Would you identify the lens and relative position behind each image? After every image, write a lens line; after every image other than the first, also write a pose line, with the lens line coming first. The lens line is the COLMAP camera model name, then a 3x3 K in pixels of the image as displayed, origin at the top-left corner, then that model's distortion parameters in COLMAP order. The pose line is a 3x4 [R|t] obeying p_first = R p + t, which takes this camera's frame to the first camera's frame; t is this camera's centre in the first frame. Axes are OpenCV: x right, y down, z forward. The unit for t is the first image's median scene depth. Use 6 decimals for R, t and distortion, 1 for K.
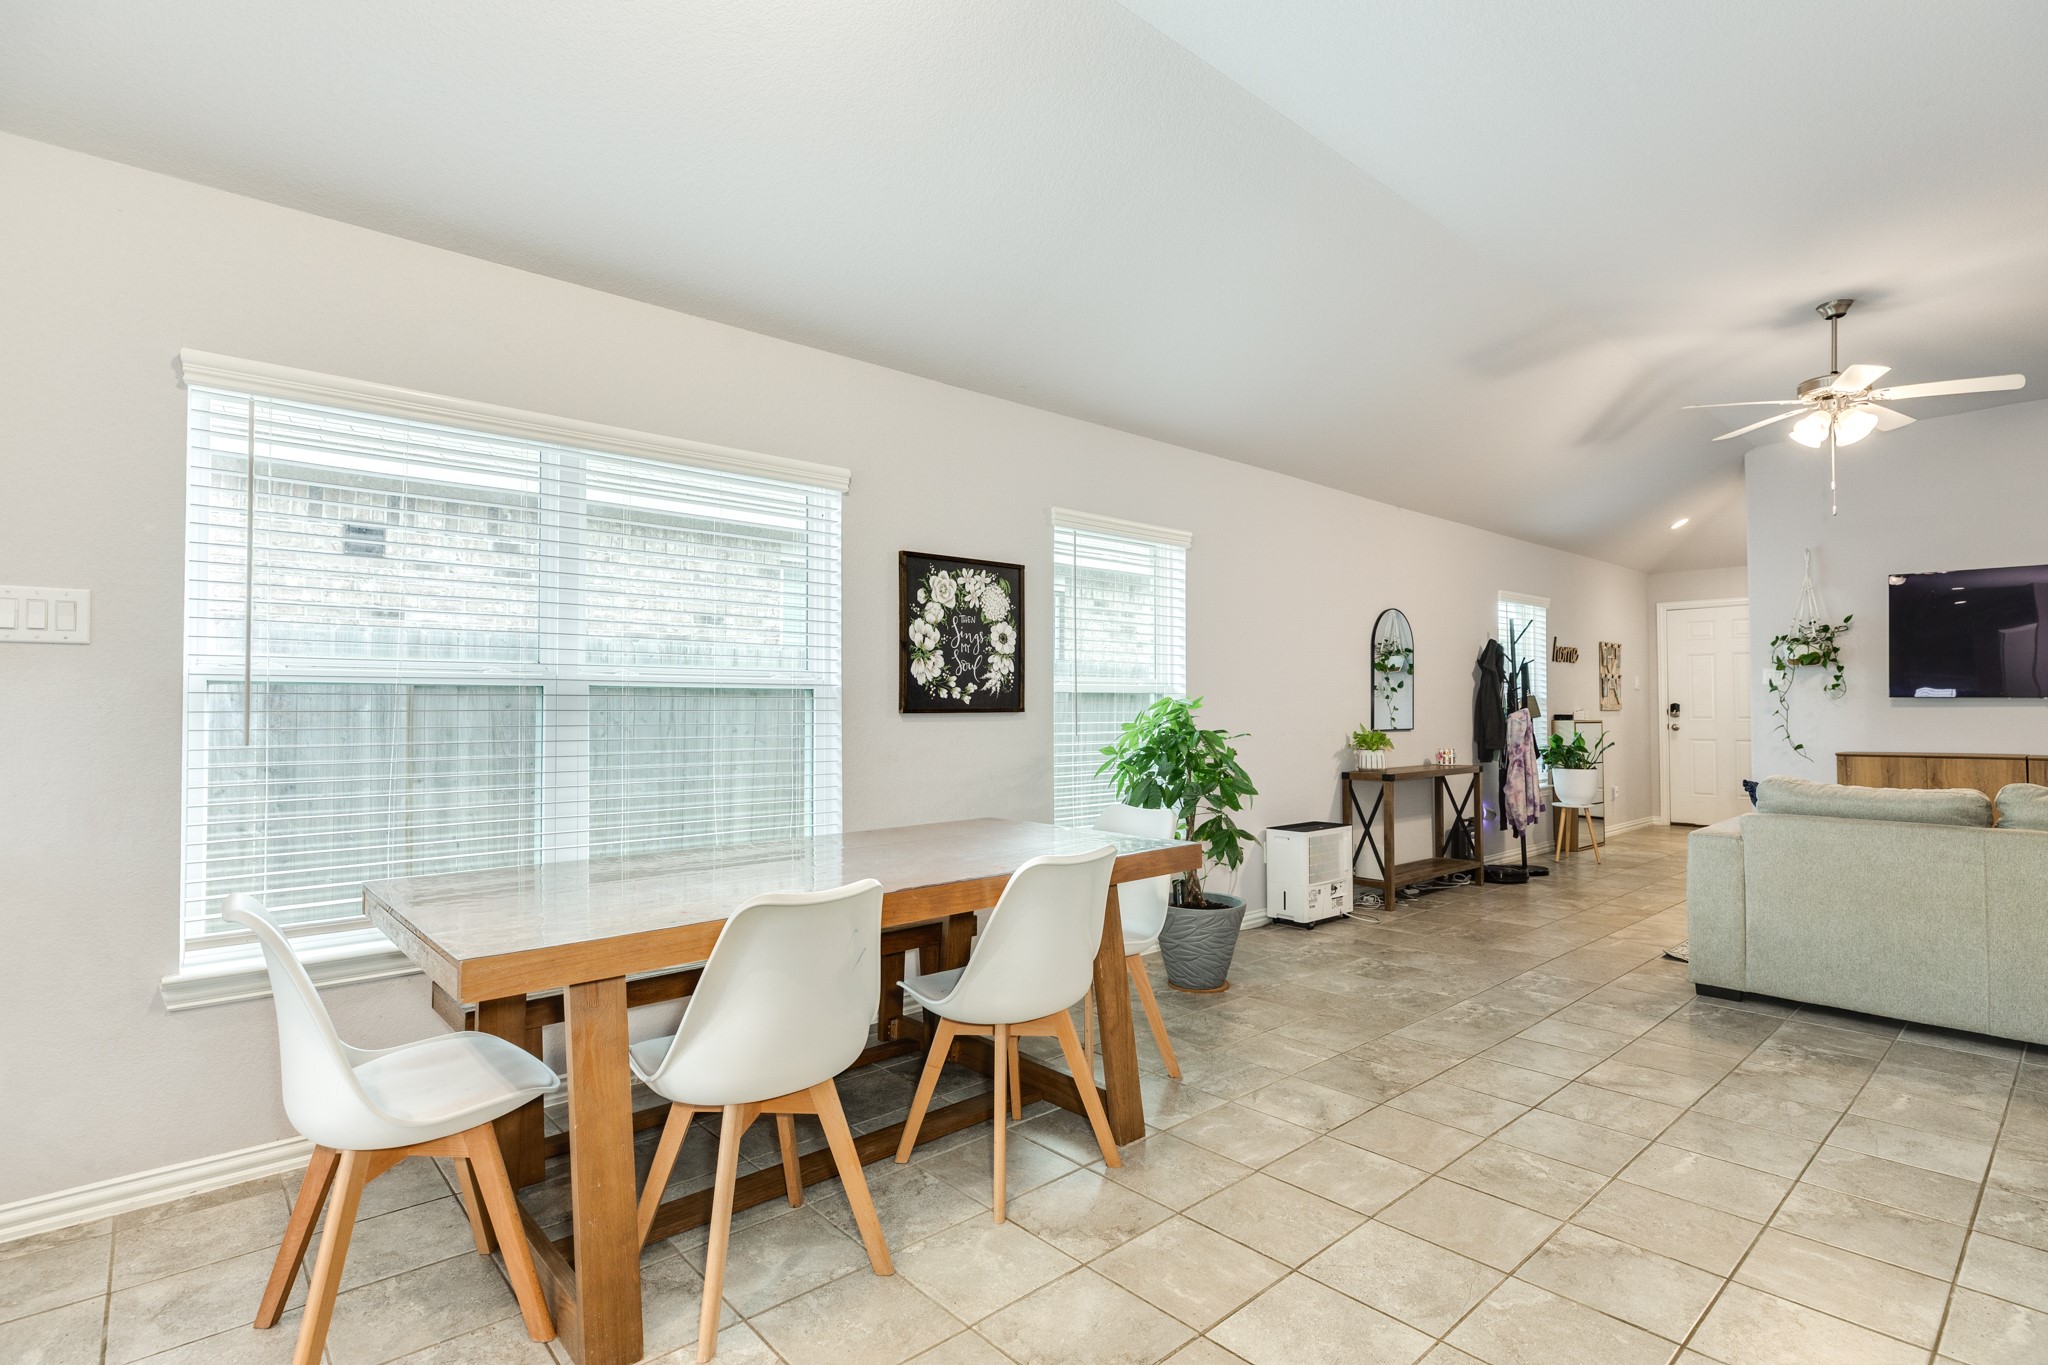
lens RADIAL K [[984.1, 0, 1023.8], [0, 984.1, 691.3], [0, 0, 1]] dist [-0.003106, -0.000004]
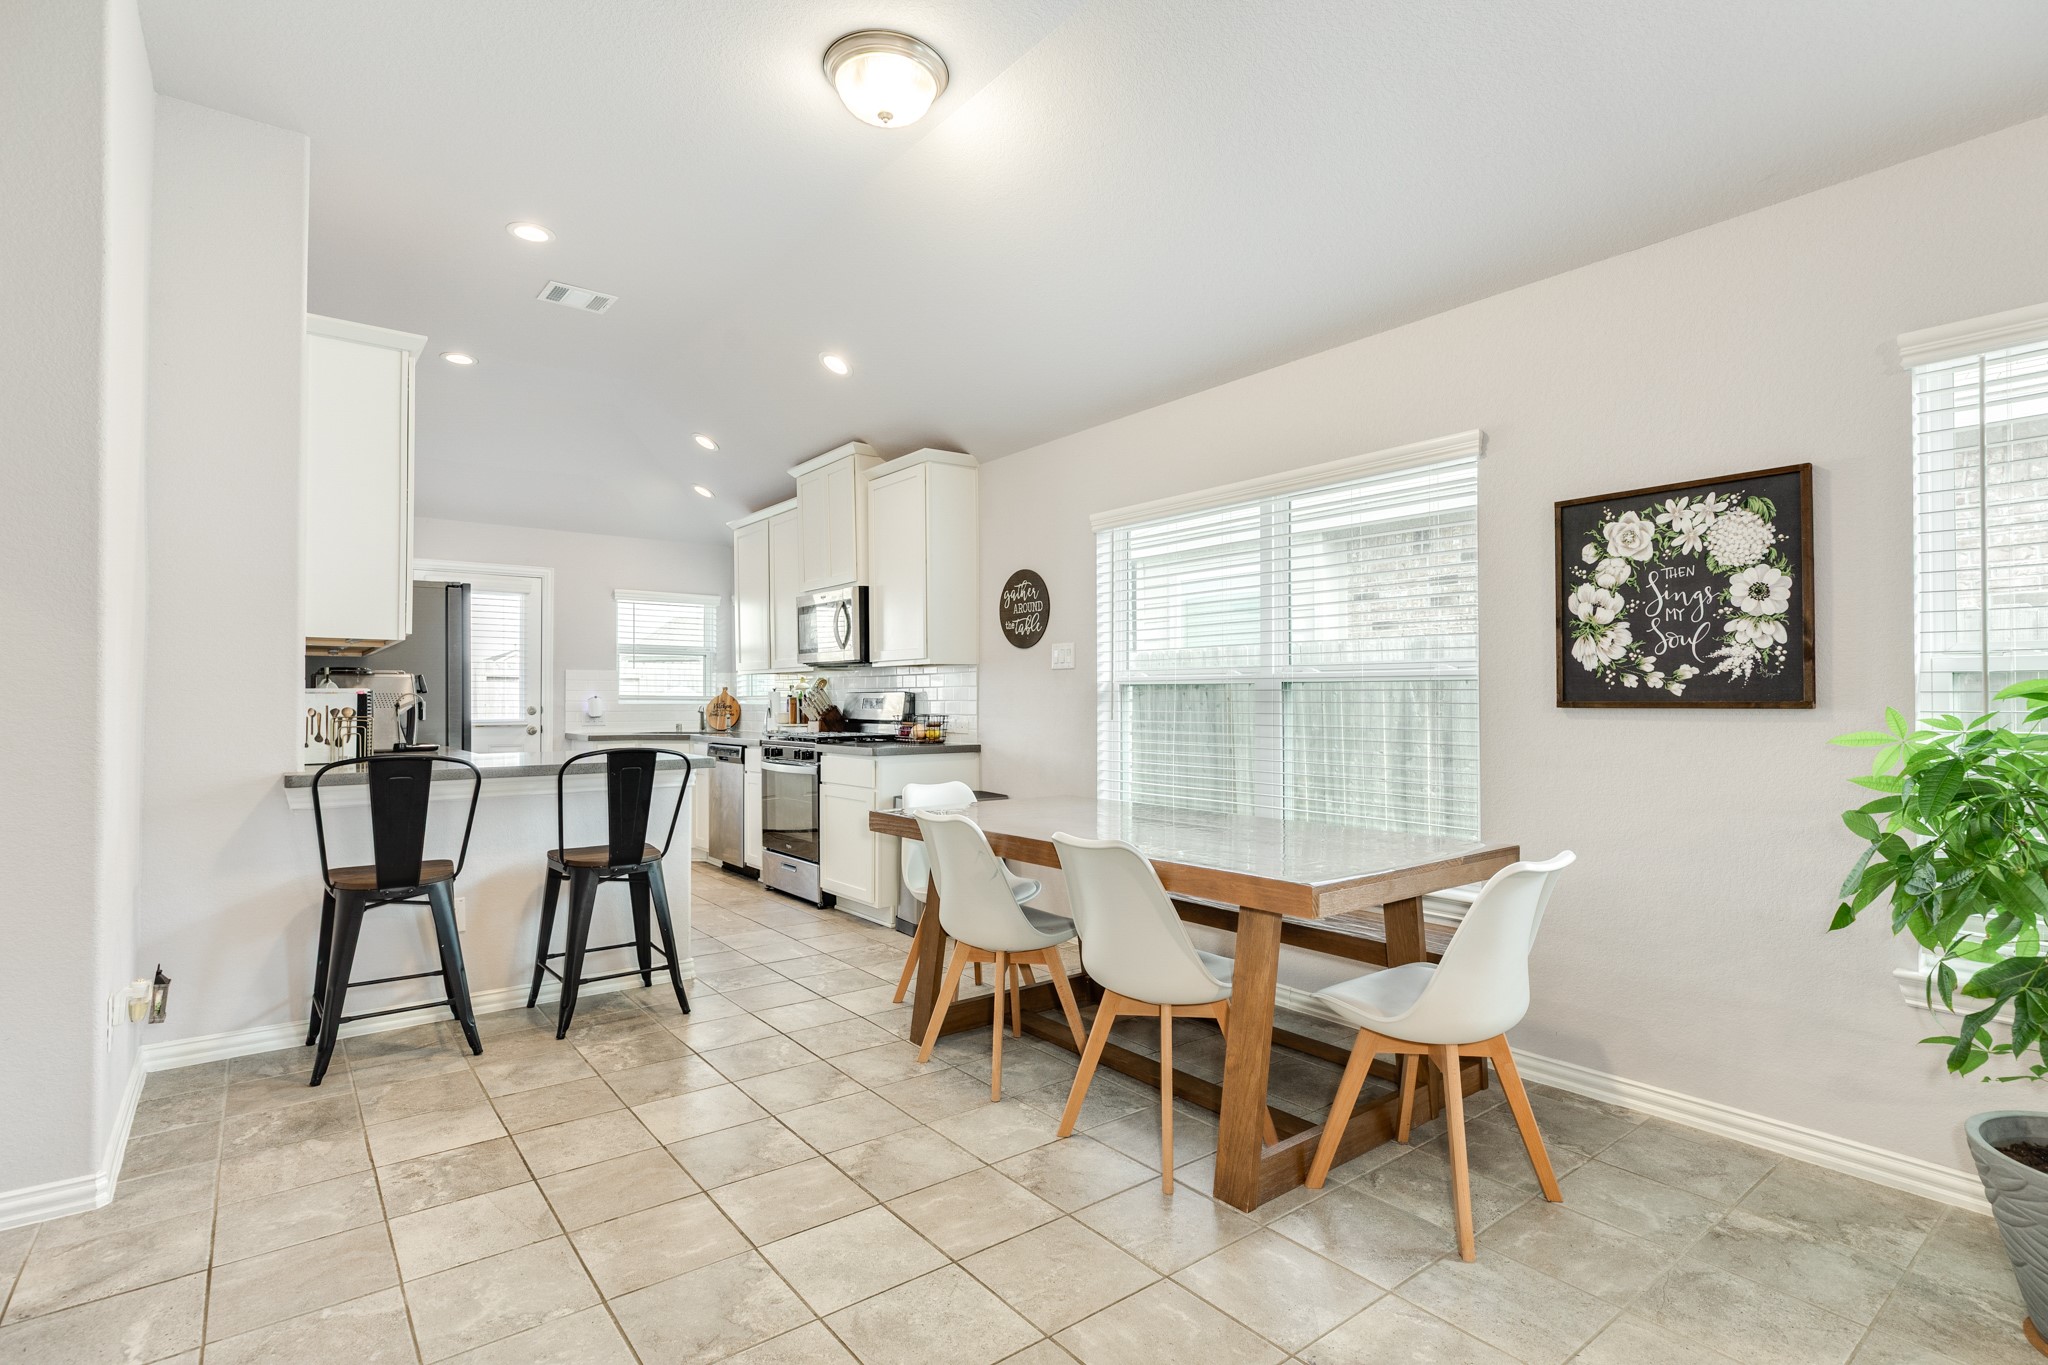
lens RADIAL K [[984.1, 0, 1023.8], [0, 984.1, 691.3], [0, 0, 1]] dist [-0.003106, -0.000004]
pose [[-0.065370, -0.005836, -0.997844, 0.665362], [0.016426, 0.999841, -0.006924, 0.007291], [0.997726, -0.016844, -0.065264, 0.597016]]
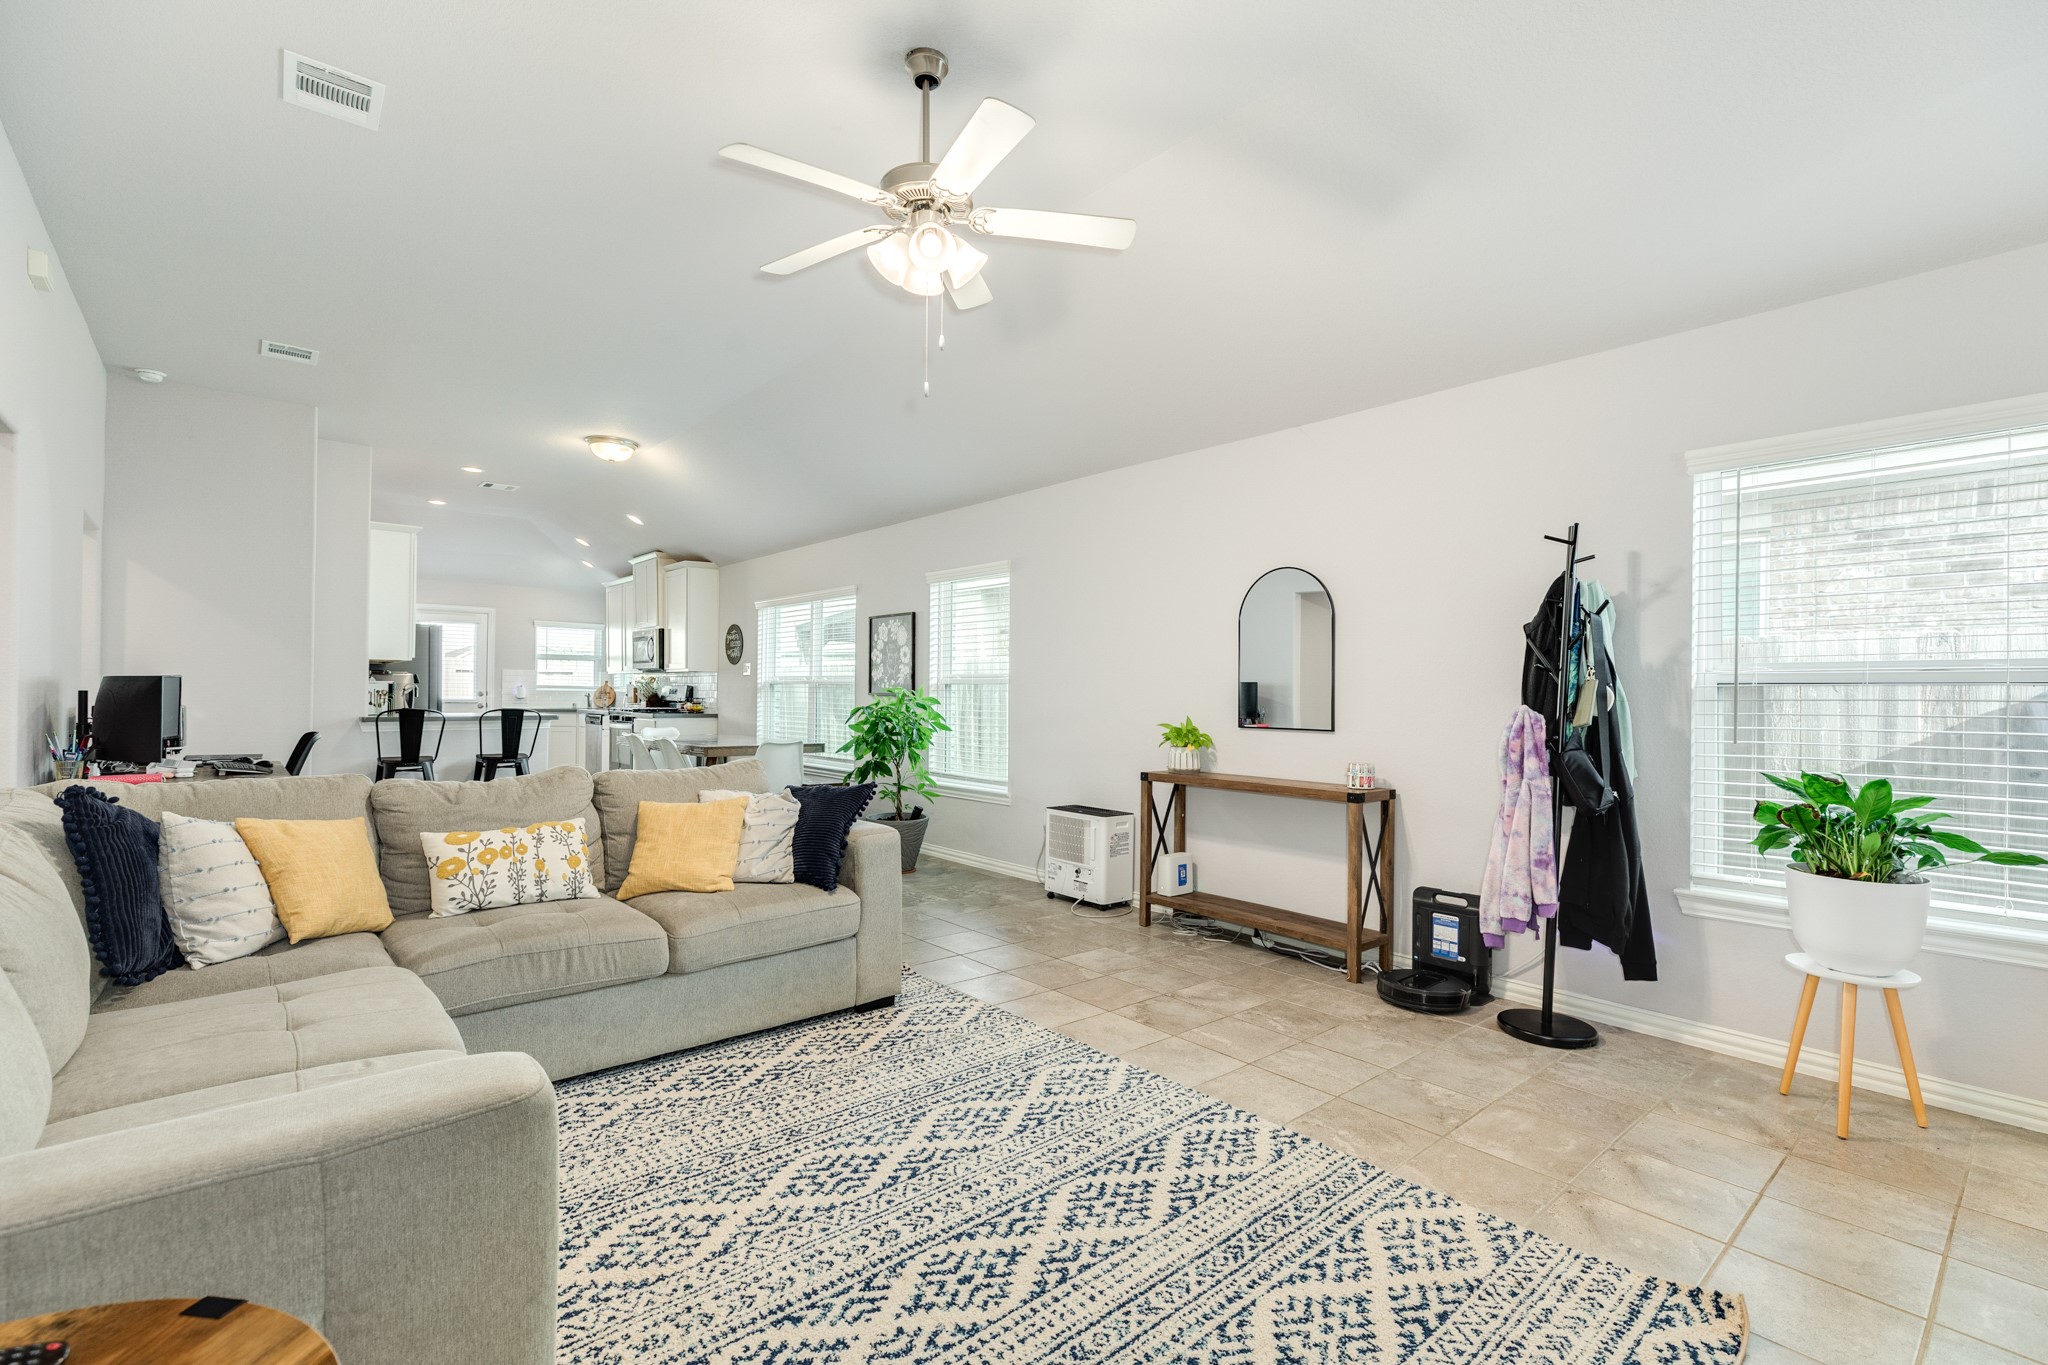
lens RADIAL K [[907.5, 0, 1024.7], [0, 907.5, 686.4], [0, 0, 1]] dist [0.002177, 0.000185]
pose [[-0.010181, -0.002173, -0.999946, 1.719492], [0.006481, 0.999976, -0.002239, 0.010021], [0.999927, -0.006503, -0.010167, 1.293341]]
